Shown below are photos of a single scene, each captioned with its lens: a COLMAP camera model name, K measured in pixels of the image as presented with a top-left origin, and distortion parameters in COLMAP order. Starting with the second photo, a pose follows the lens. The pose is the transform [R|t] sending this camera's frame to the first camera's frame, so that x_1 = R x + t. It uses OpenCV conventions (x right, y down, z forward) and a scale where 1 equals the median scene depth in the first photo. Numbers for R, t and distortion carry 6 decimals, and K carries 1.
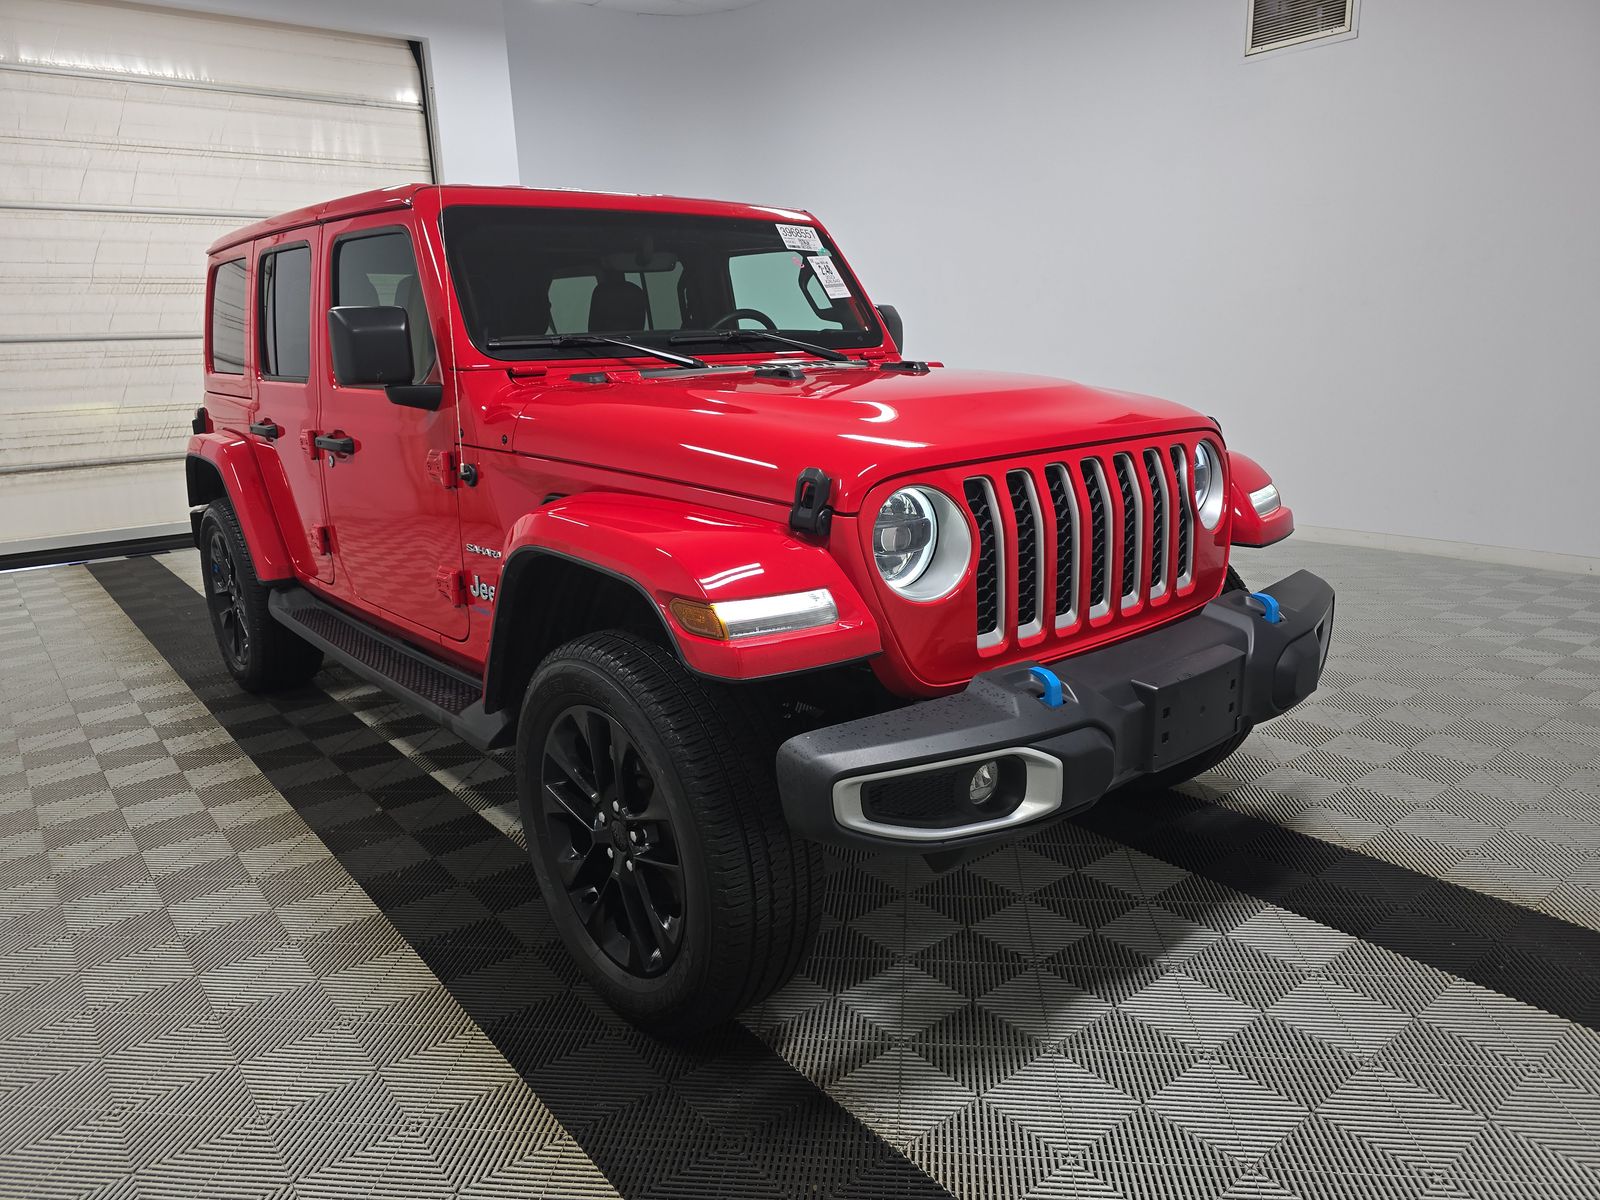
lens RADIAL K [[1073.0, 0, 824.6], [0, 1073.0, 600.9], [0, 0, 1]] dist [0.077127, -0.069941]
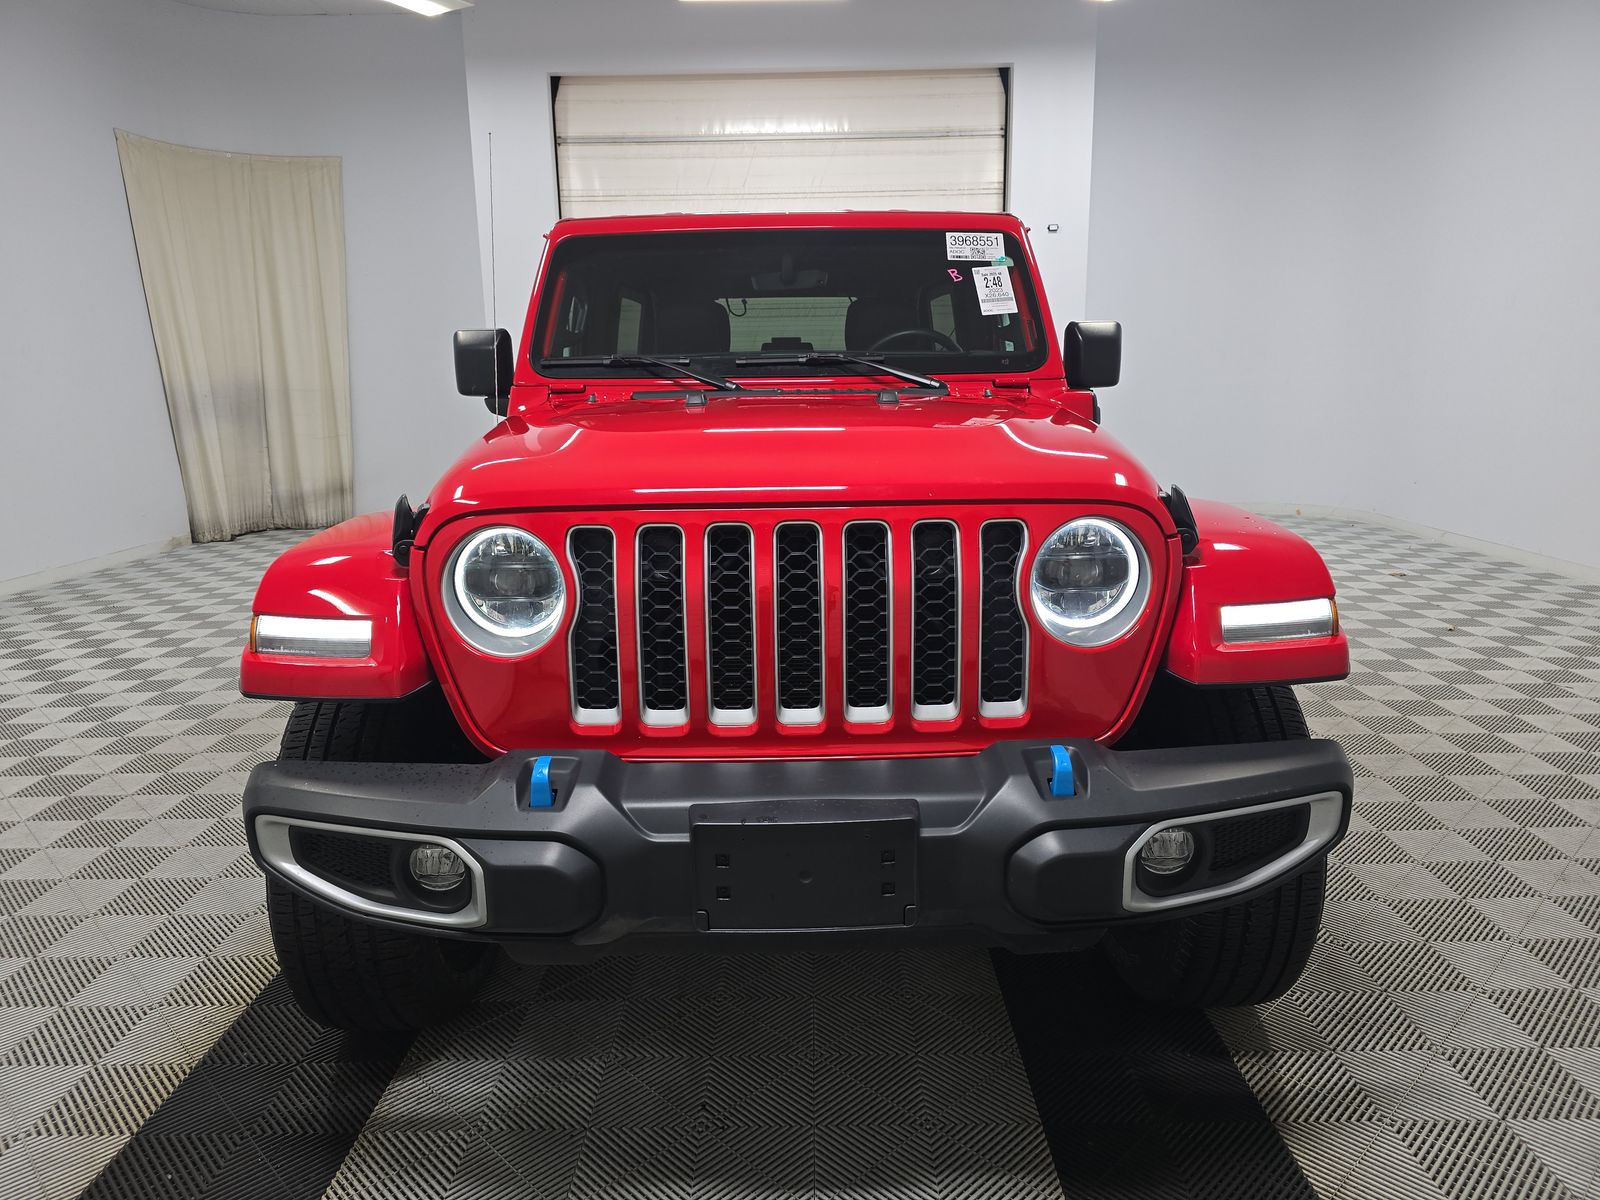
lens RADIAL K [[1073.0, 0, 824.6], [0, 1073.0, 600.9], [0, 0, 1]] dist [0.077127, -0.069941]
pose [[0.768819, 0.155430, -0.620289, 0.420658], [-0.161055, 0.985807, 0.047399, -0.065137], [0.618853, 0.063459, 0.782940, 0.224150]]
